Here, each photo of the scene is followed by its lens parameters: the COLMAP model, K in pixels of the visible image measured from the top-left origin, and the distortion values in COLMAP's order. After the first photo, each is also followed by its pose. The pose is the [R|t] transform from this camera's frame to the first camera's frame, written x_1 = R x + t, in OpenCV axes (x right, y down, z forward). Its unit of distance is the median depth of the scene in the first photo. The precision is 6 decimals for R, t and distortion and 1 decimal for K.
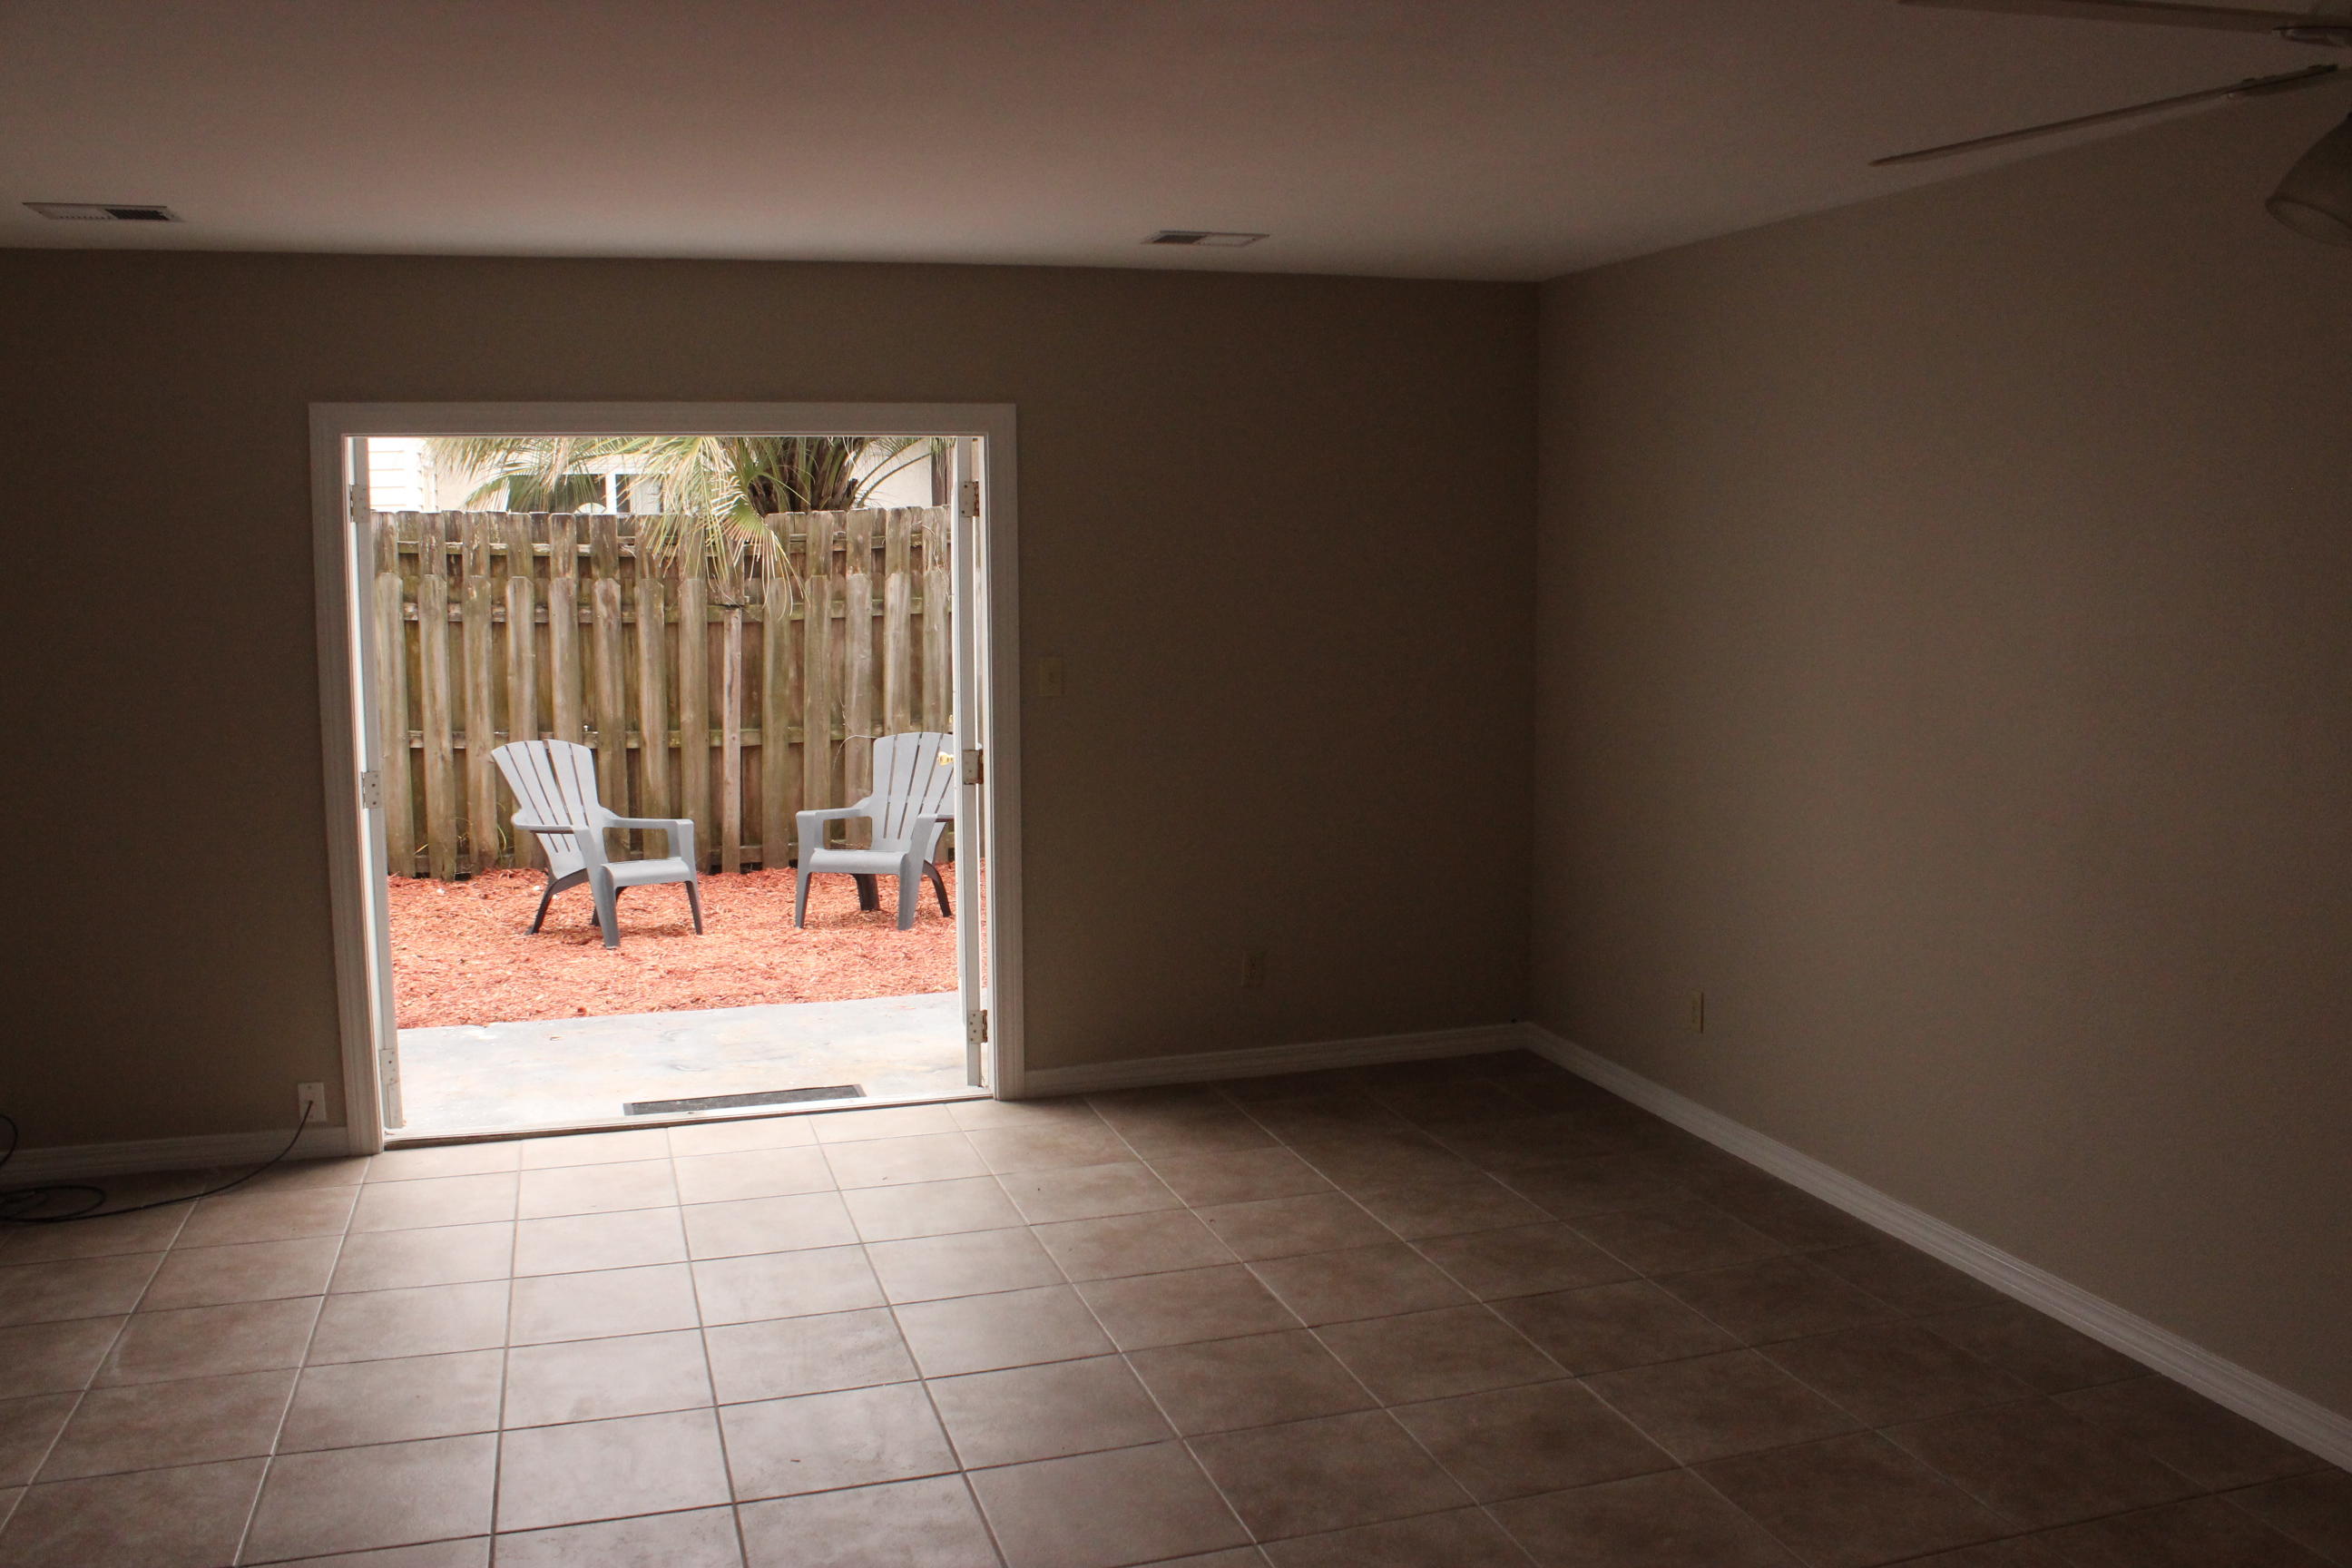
lens RADIAL K [[1940.0, 0, 1168.6], [0, 1940.0, 788.3], [0, 0, 1]] dist [-0.168542, 0.149489]
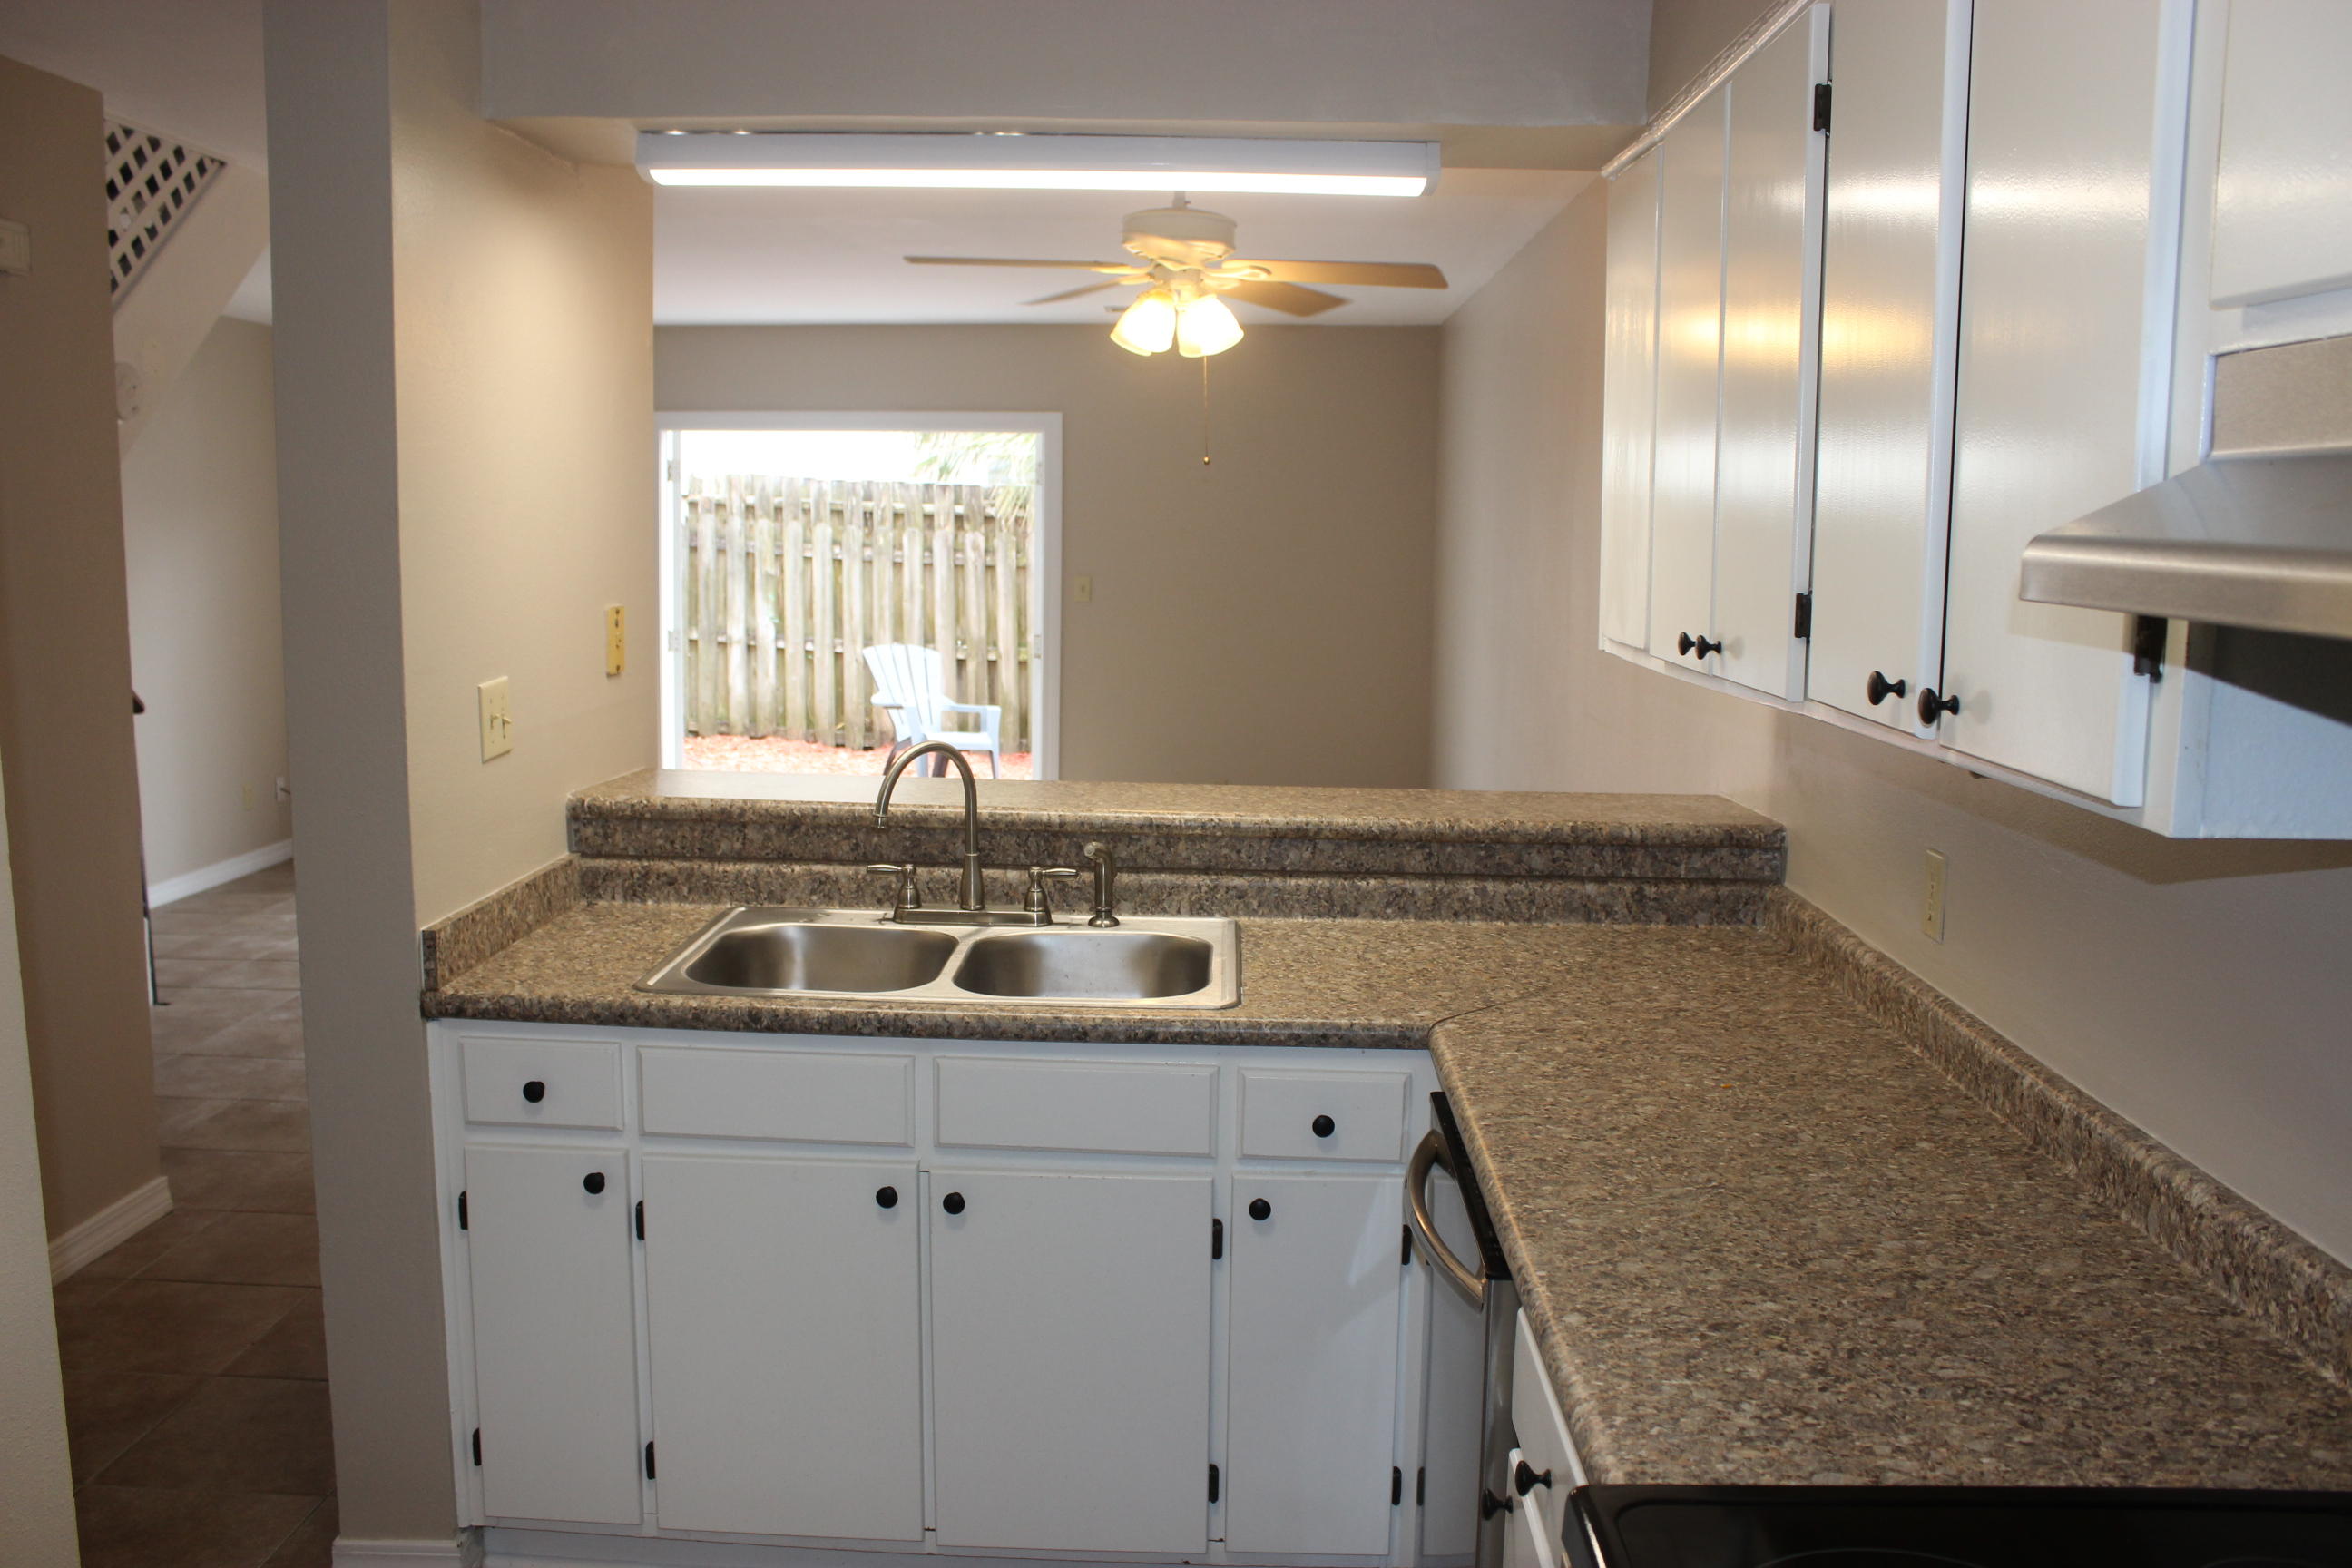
lens RADIAL K [[1940.0, 0, 1168.6], [0, 1940.0, 788.3], [0, 0, 1]] dist [-0.168542, 0.149489]
pose [[0.943966, 0.061563, -0.324249, 0.300269], [-0.059133, 0.998099, 0.017352, 0.040762], [0.324701, 0.002795, 0.945812, -0.253187]]
